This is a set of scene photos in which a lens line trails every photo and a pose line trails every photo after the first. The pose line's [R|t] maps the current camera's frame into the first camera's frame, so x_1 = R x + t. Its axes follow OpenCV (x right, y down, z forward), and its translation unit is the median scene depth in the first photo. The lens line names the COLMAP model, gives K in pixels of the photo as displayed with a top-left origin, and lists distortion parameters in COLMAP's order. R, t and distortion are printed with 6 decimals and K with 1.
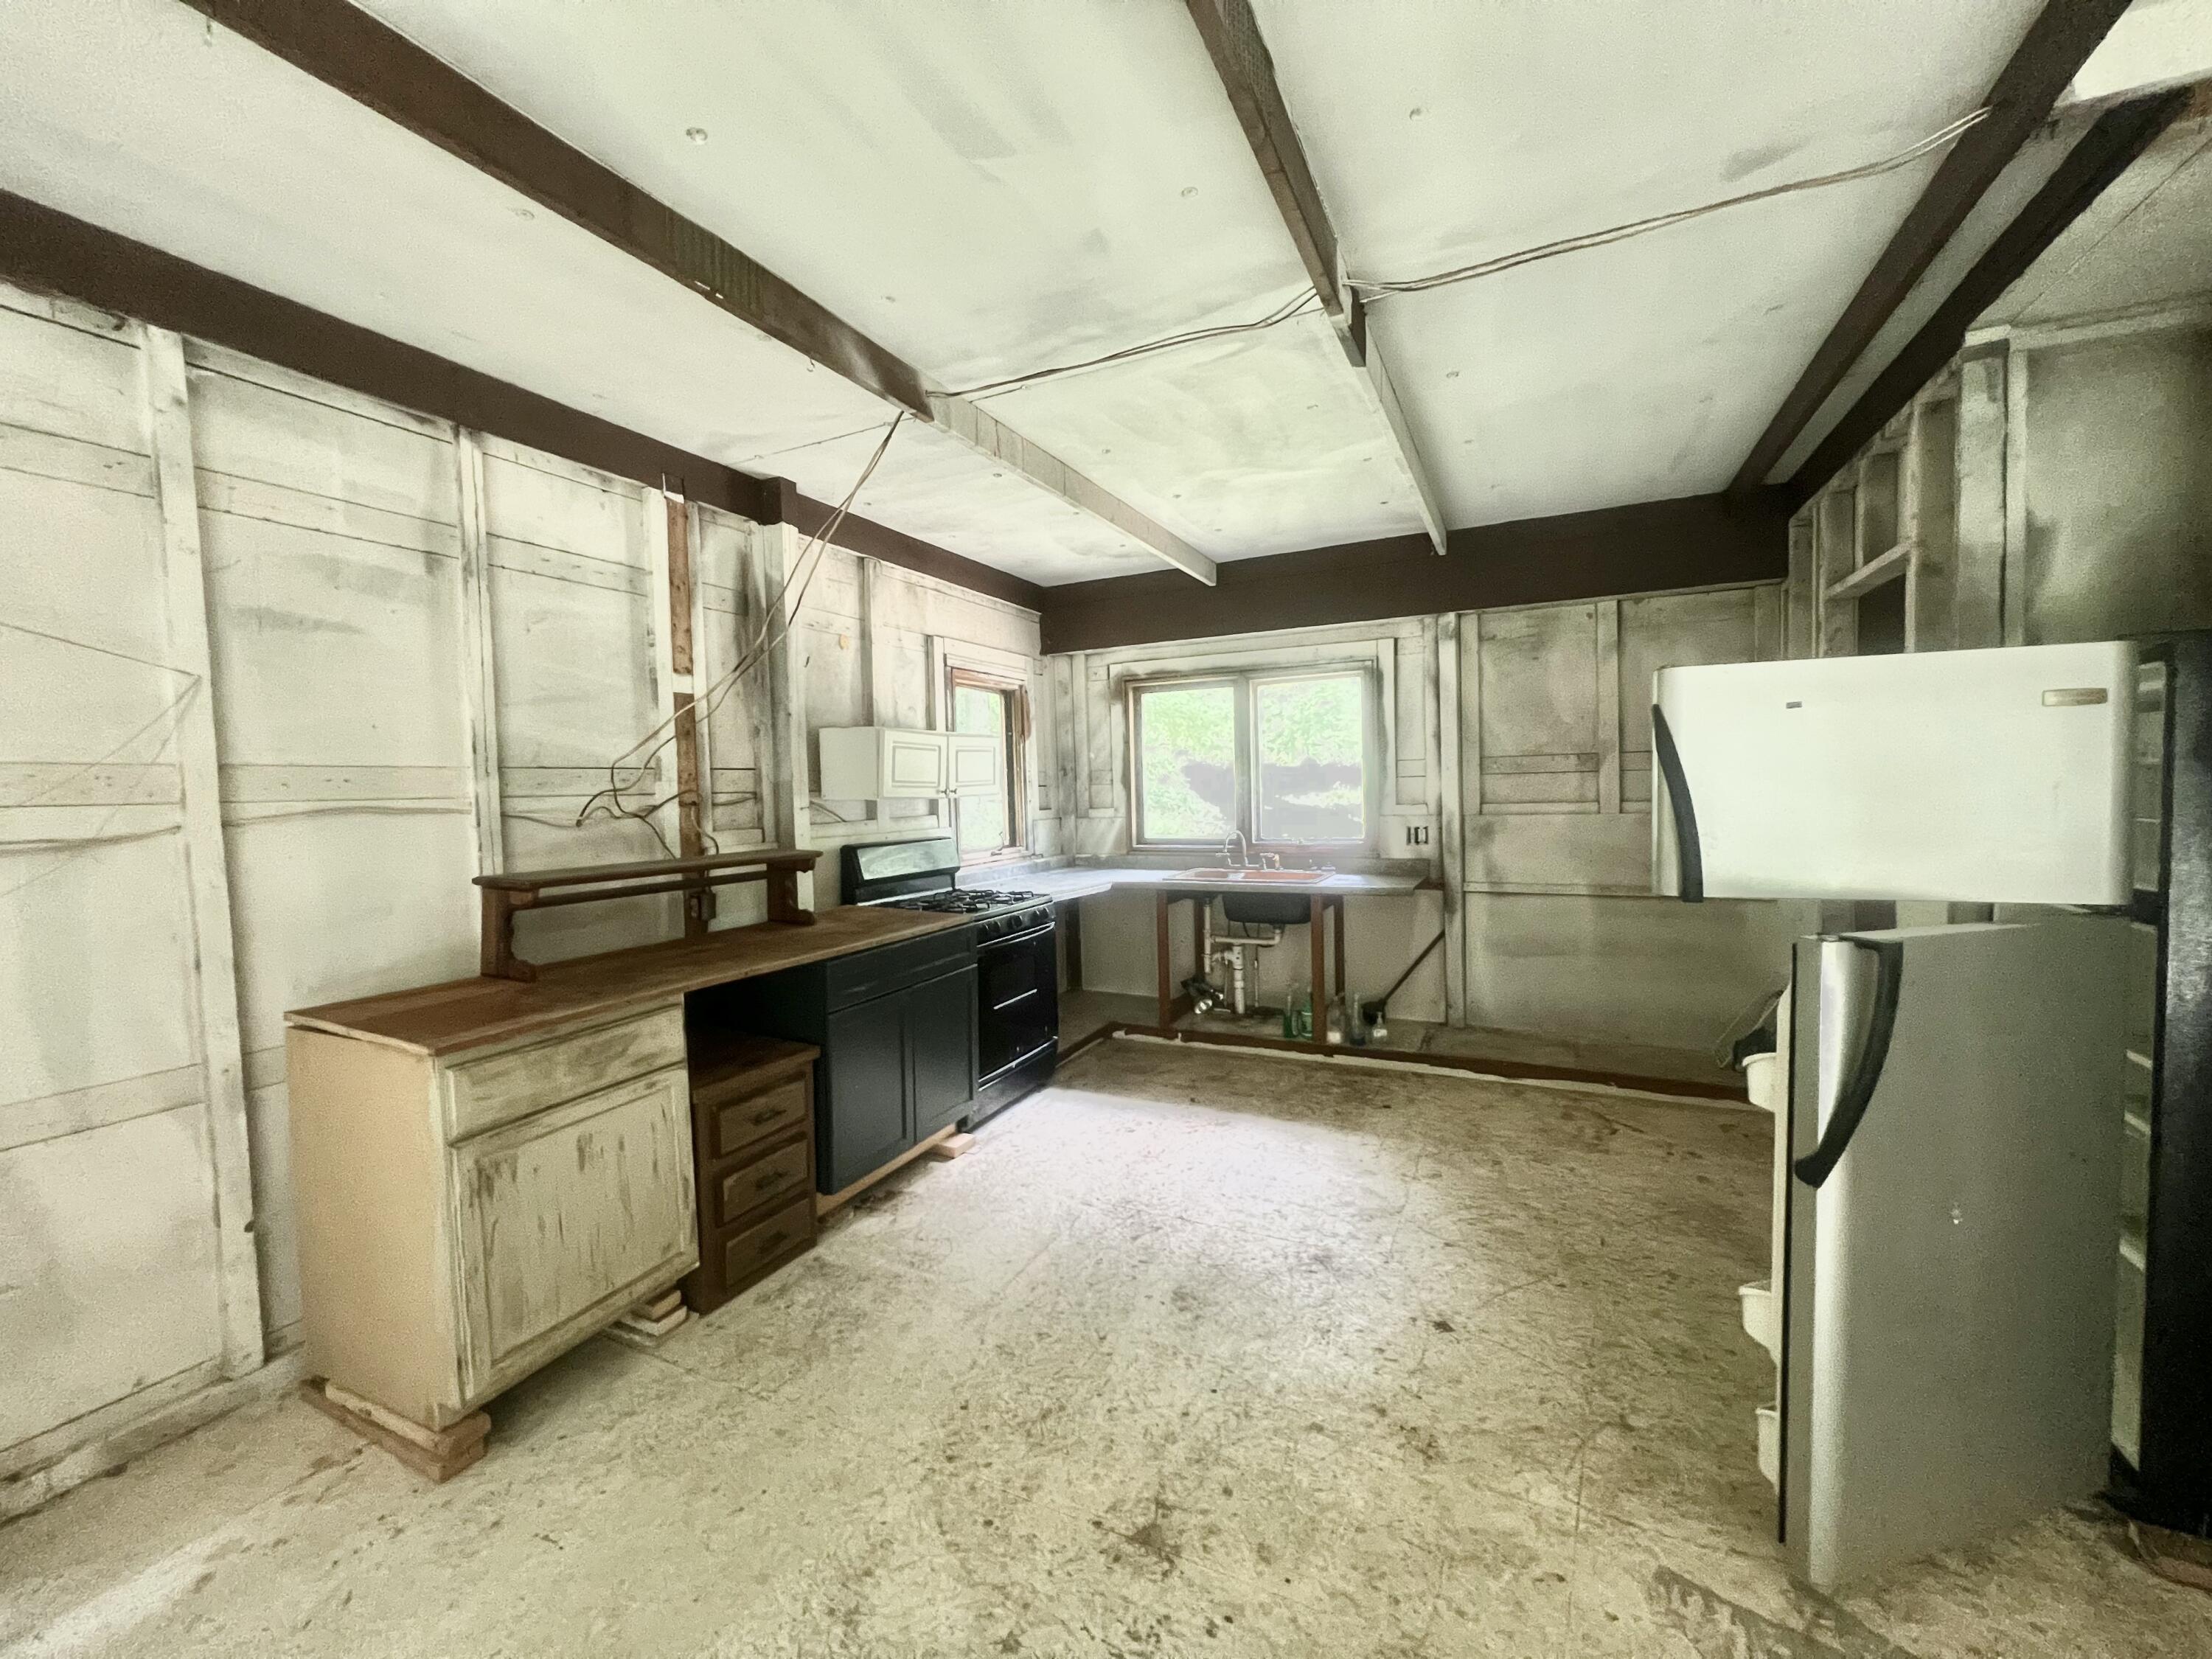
lens RADIAL K [[885.5, 0, 1100.8], [0, 885.5, 827.6], [0, 0, 1]] dist [0.000137, 0.000533]
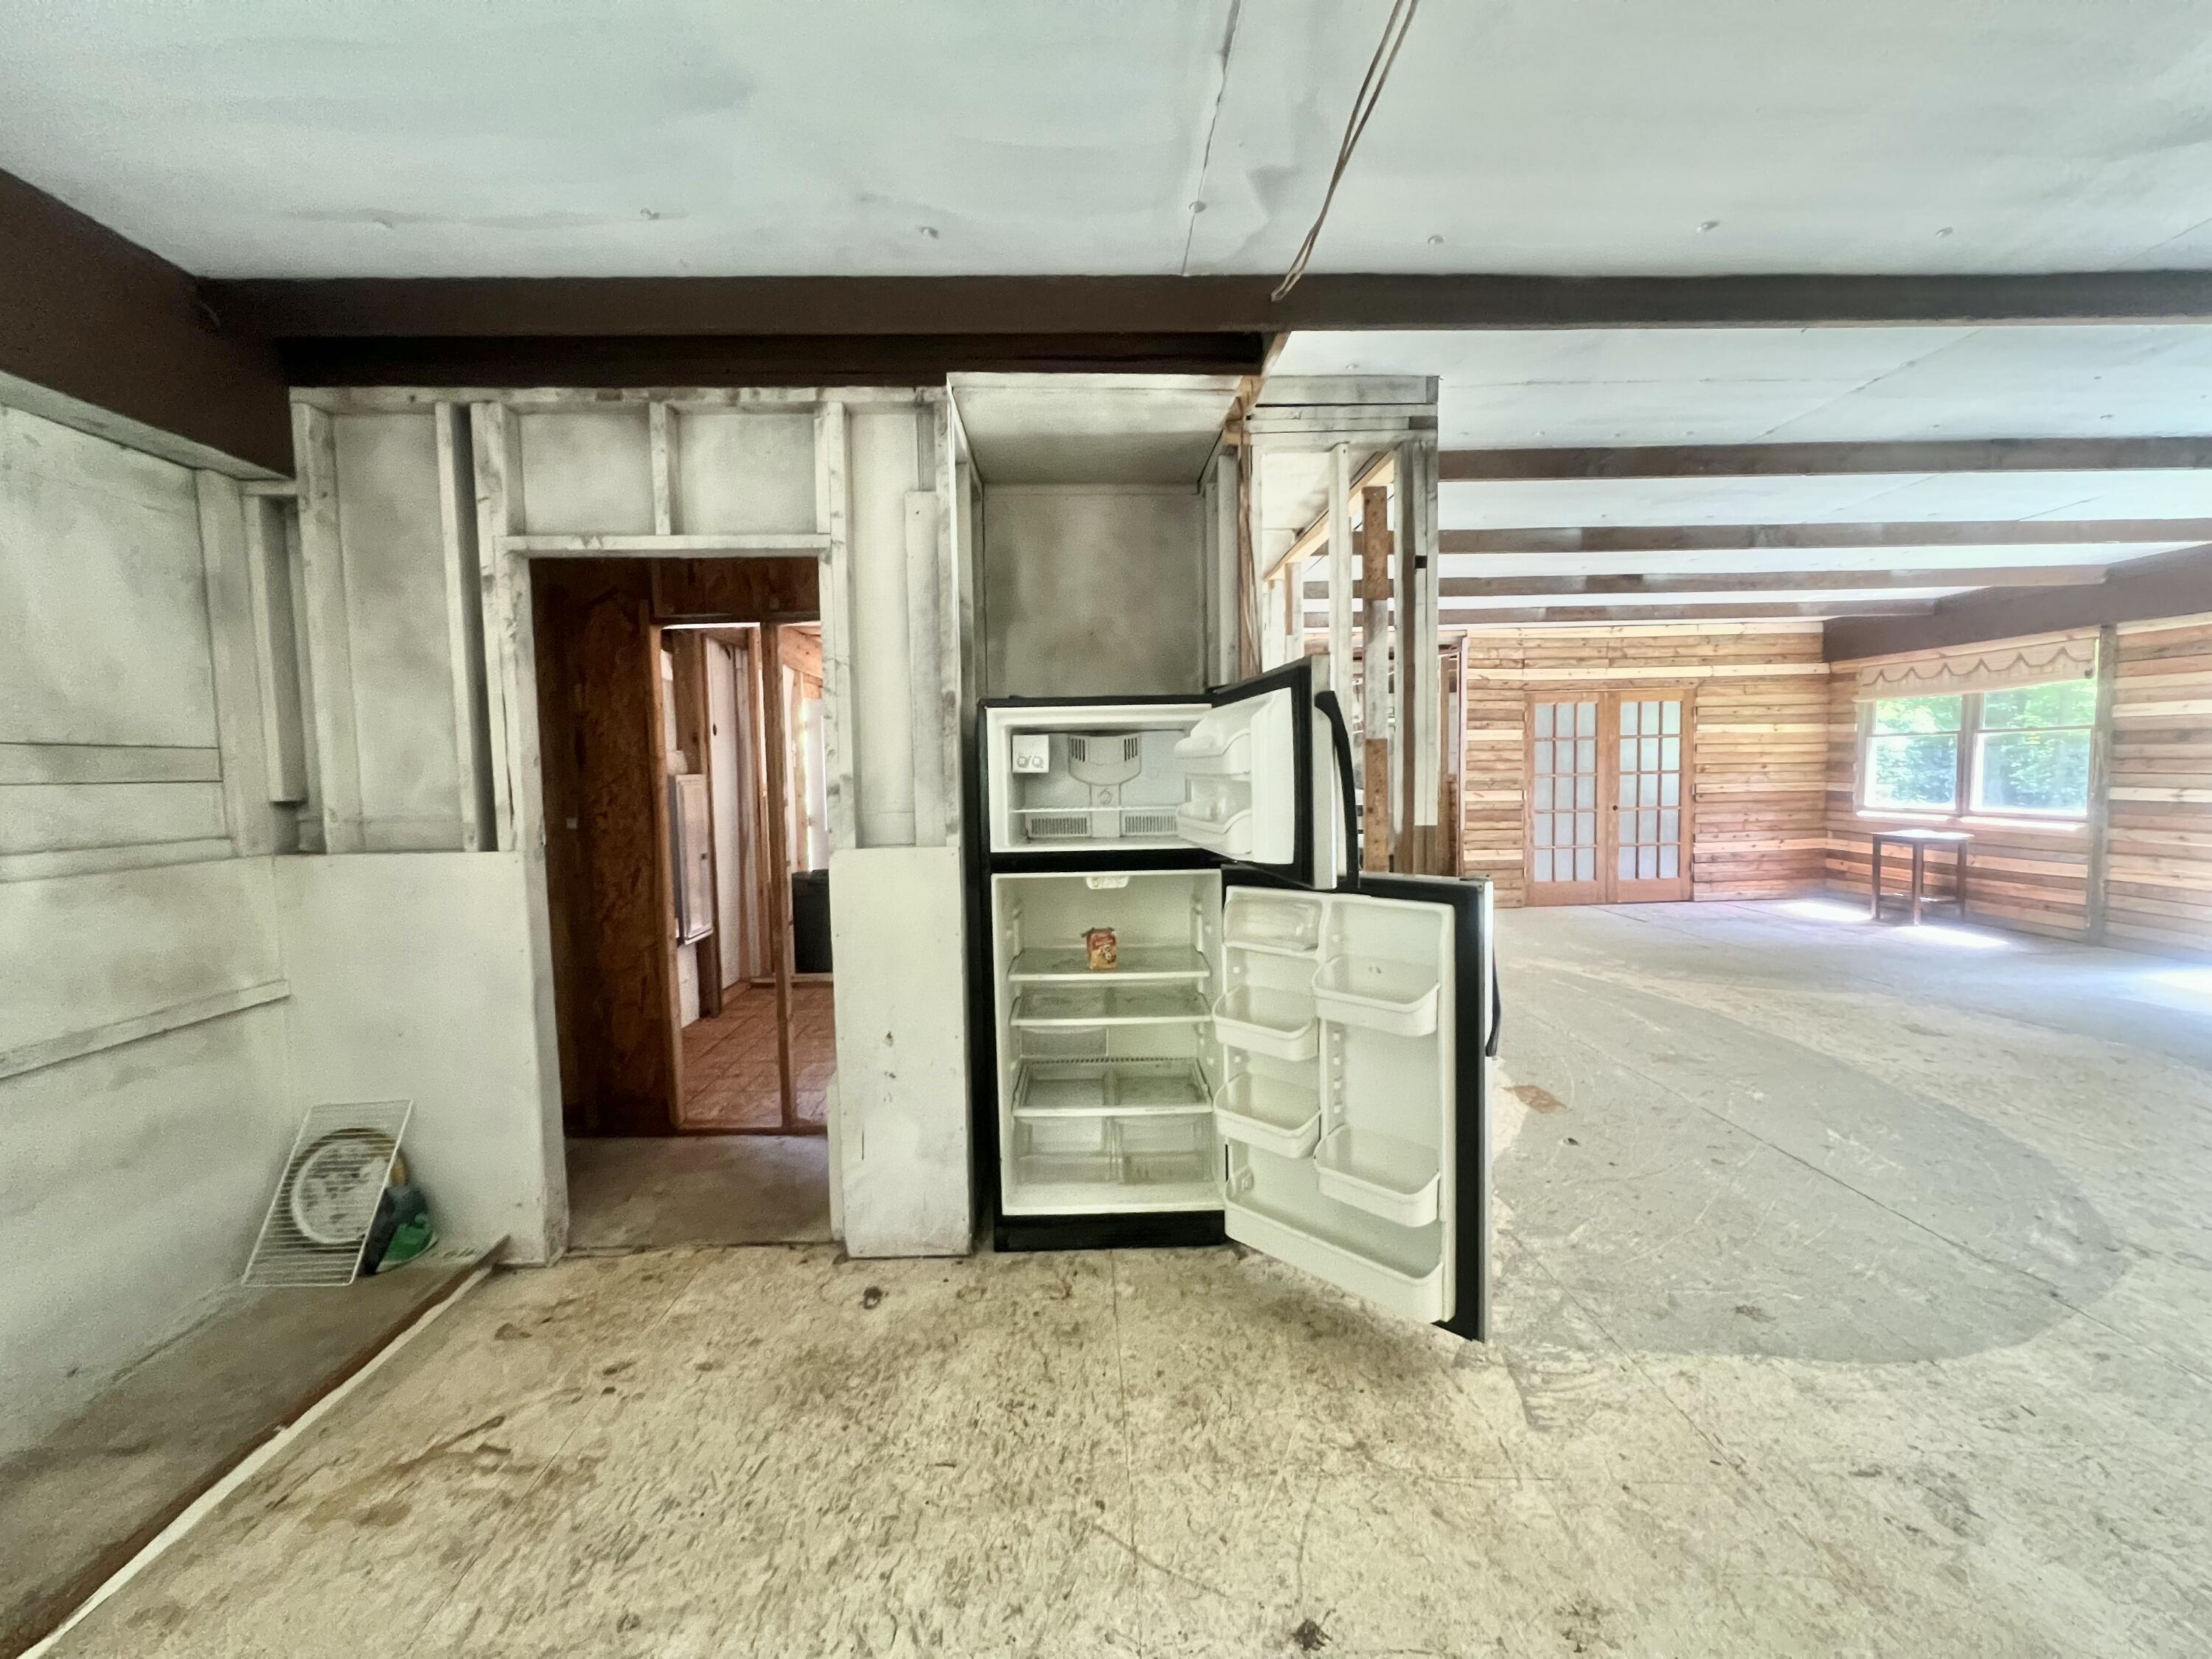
lens RADIAL K [[885.5, 0, 1100.8], [0, 885.5, 827.6], [0, 0, 1]] dist [0.000137, 0.000533]
pose [[-0.467151, -0.024207, 0.883846, -0.062679], [0.073694, 0.995081, 0.066204, -0.043660], [-0.881101, 0.096062, -0.463069, 0.982448]]
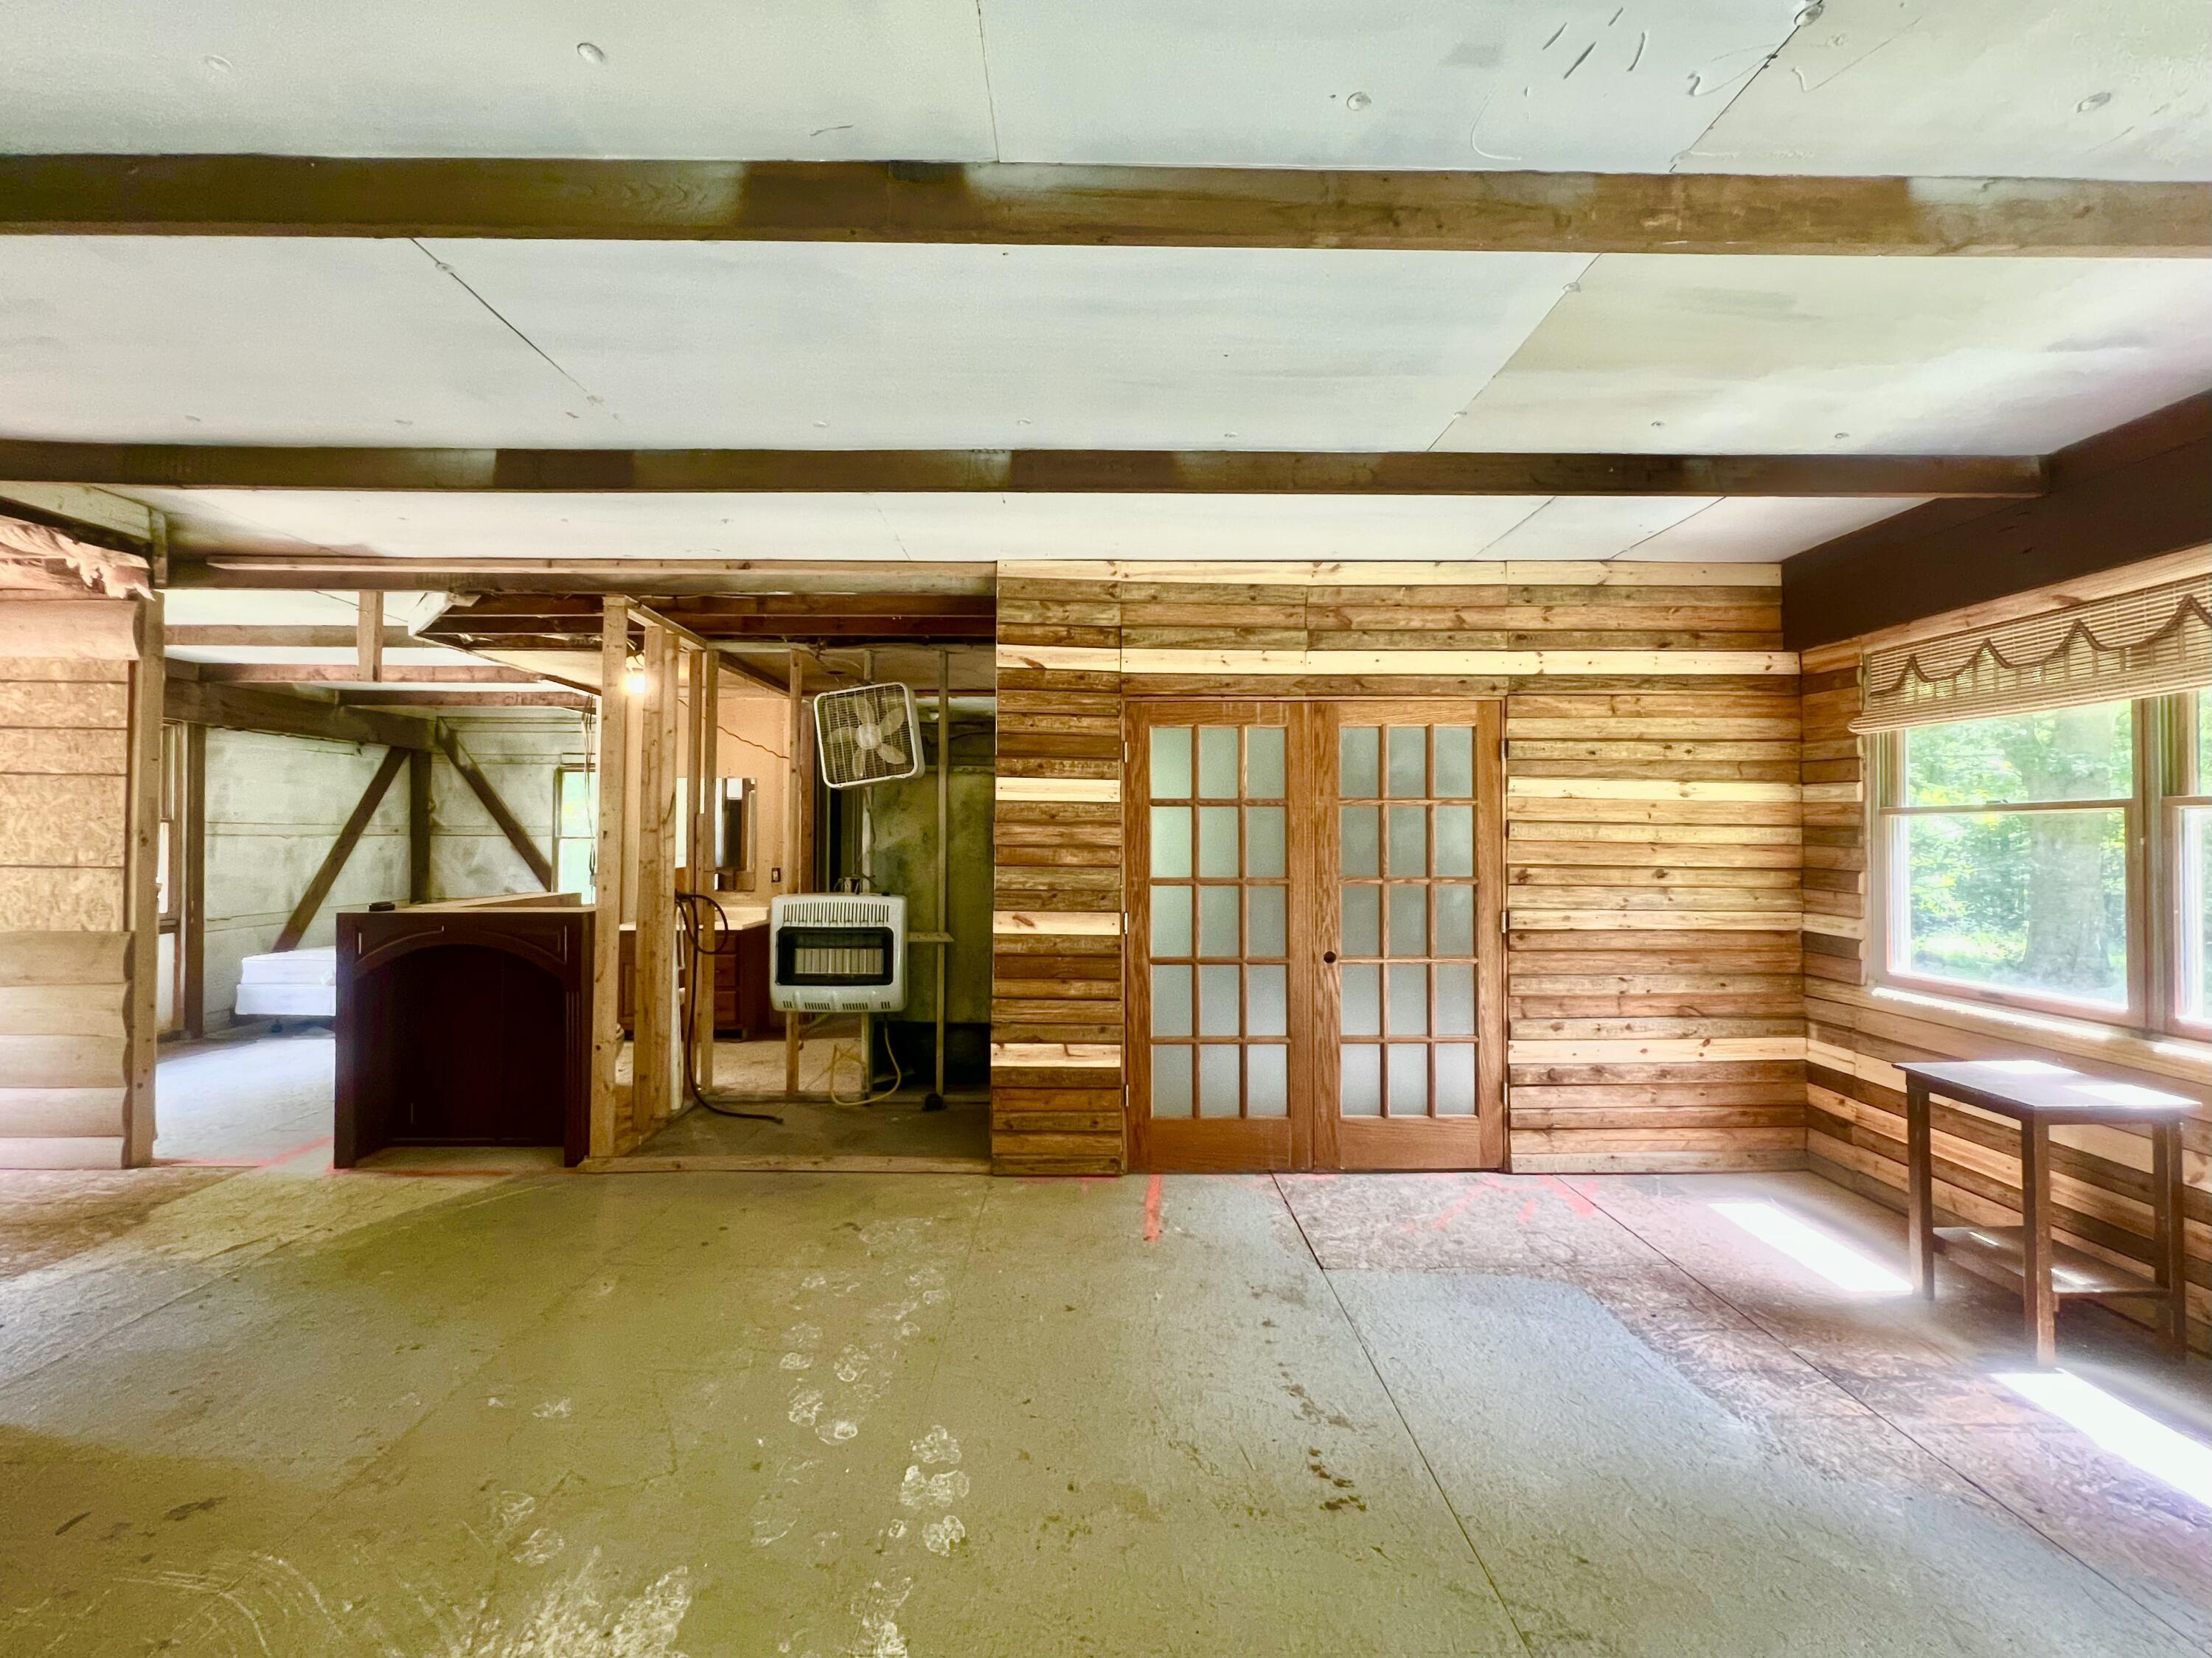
lens RADIAL K [[914.1, 0, 1102.8], [0, 914.1, 825.6], [0, 0, 1]] dist [0.000498, 0.000140]
pose [[-0.451112, 0.036572, 0.891718, 0.595329], [0.048268, 0.998697, -0.016541, 0.015052], [-0.891161, 0.035580, -0.452290, -0.788788]]
